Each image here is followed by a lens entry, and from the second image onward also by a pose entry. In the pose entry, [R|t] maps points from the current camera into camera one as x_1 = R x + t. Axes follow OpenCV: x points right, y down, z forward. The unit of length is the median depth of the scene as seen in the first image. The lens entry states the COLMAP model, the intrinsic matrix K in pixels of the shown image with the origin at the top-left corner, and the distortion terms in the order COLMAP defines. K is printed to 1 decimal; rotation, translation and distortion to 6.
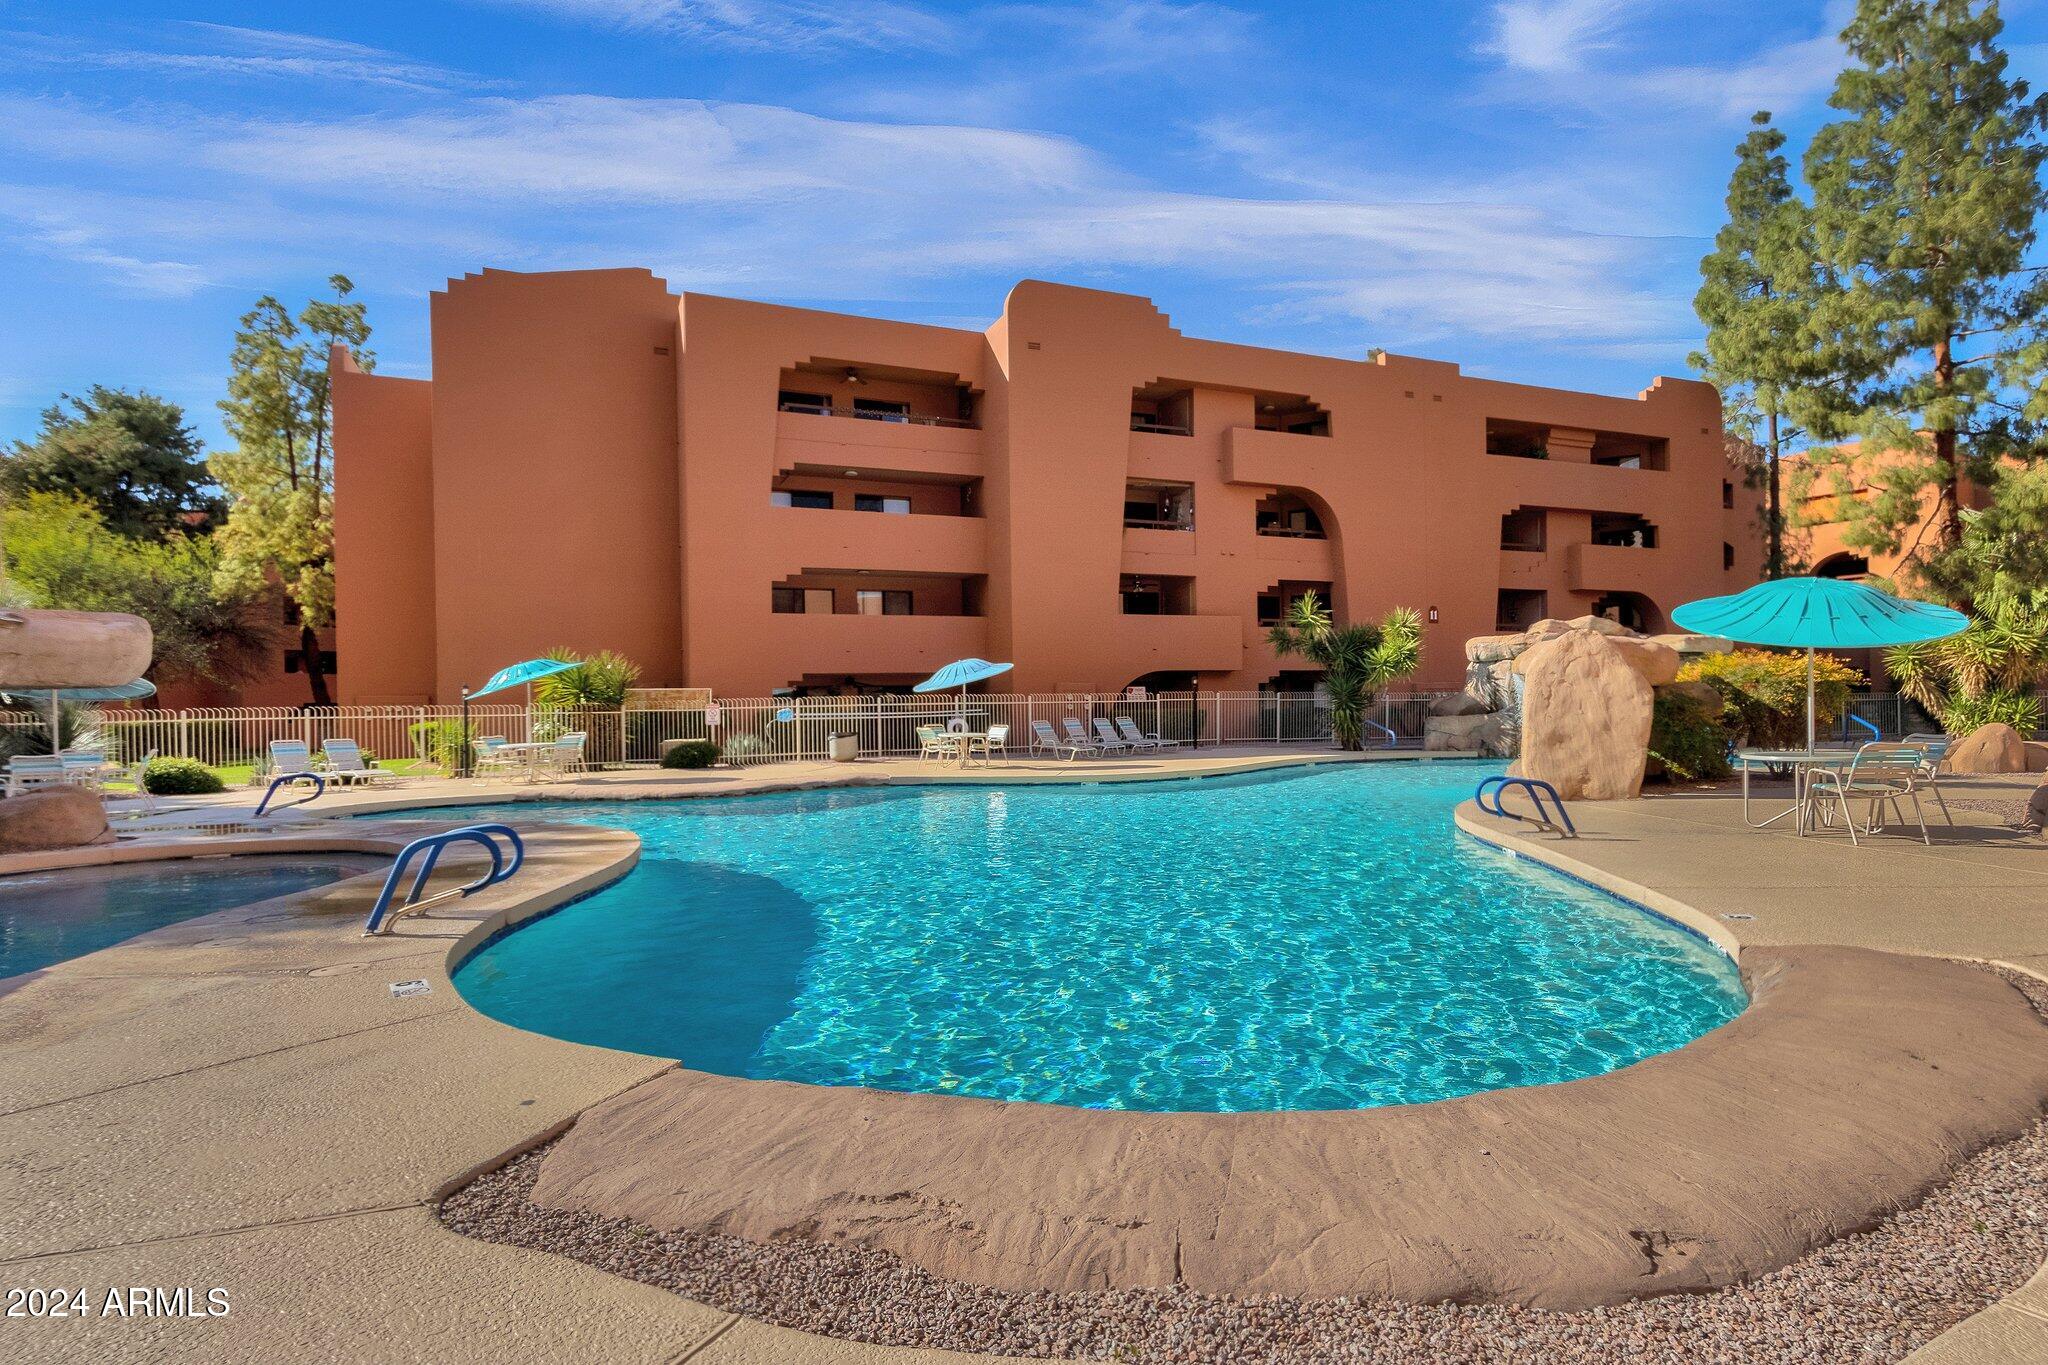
lens RADIAL K [[1031.0, 0, 1026.0], [0, 1031.0, 717.4], [0, 0, 1]] dist [0.016806, -0.007392]
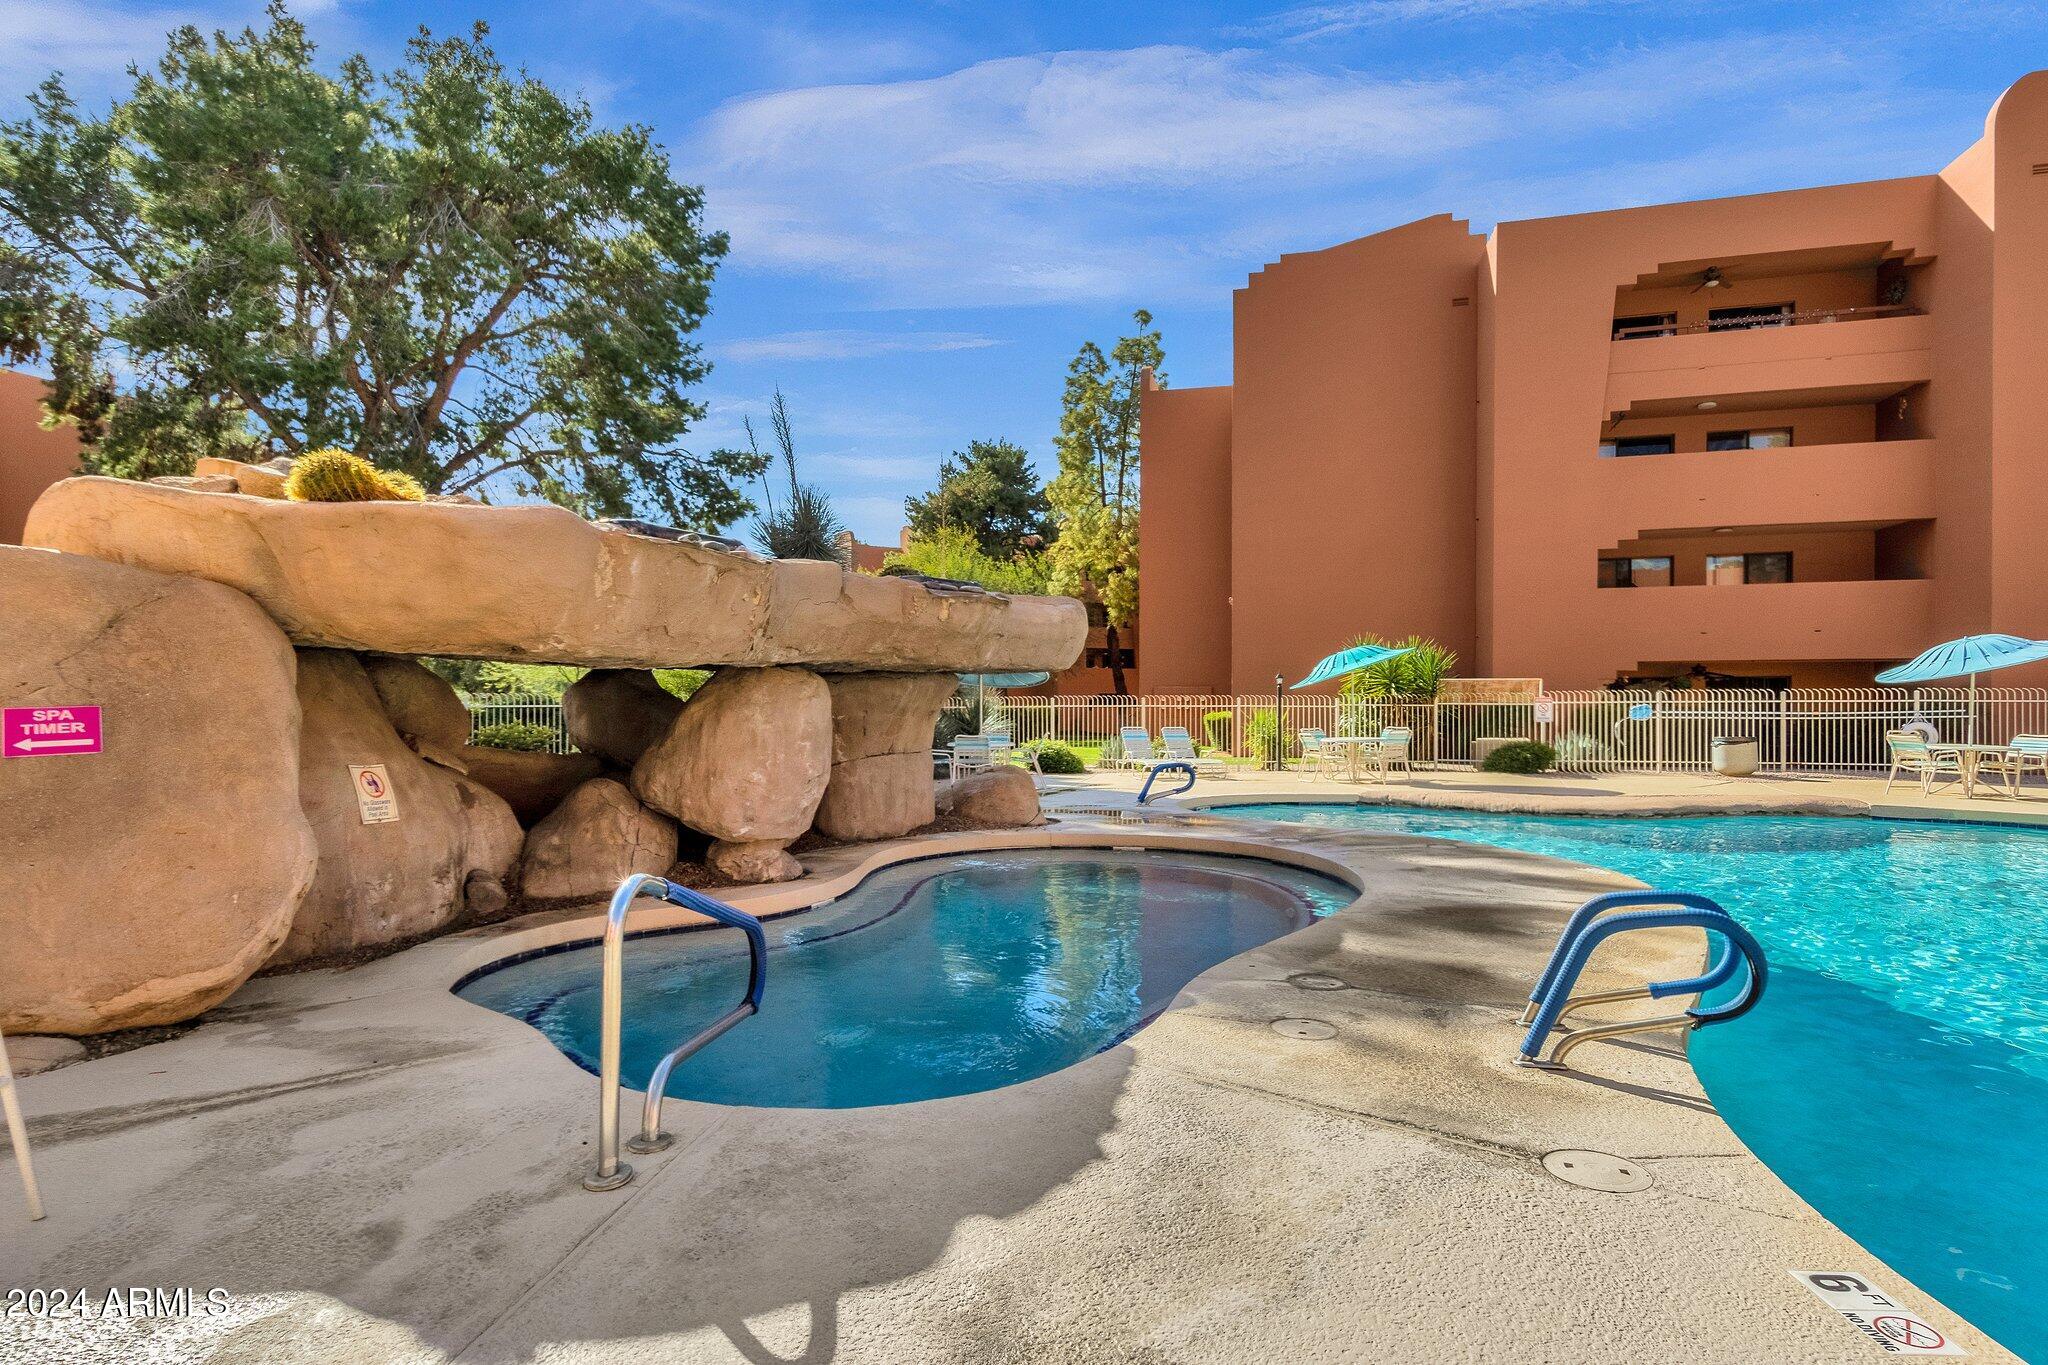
lens RADIAL K [[1031.0, 0, 1026.0], [0, 1031.0, 717.4], [0, 0, 1]] dist [0.016806, -0.007392]
pose [[0.790222, 0.023364, -0.612375, -0.085399], [-0.020412, 0.999722, 0.011802, 0.001412], [0.612480, 0.003173, 0.790480, 0.059500]]
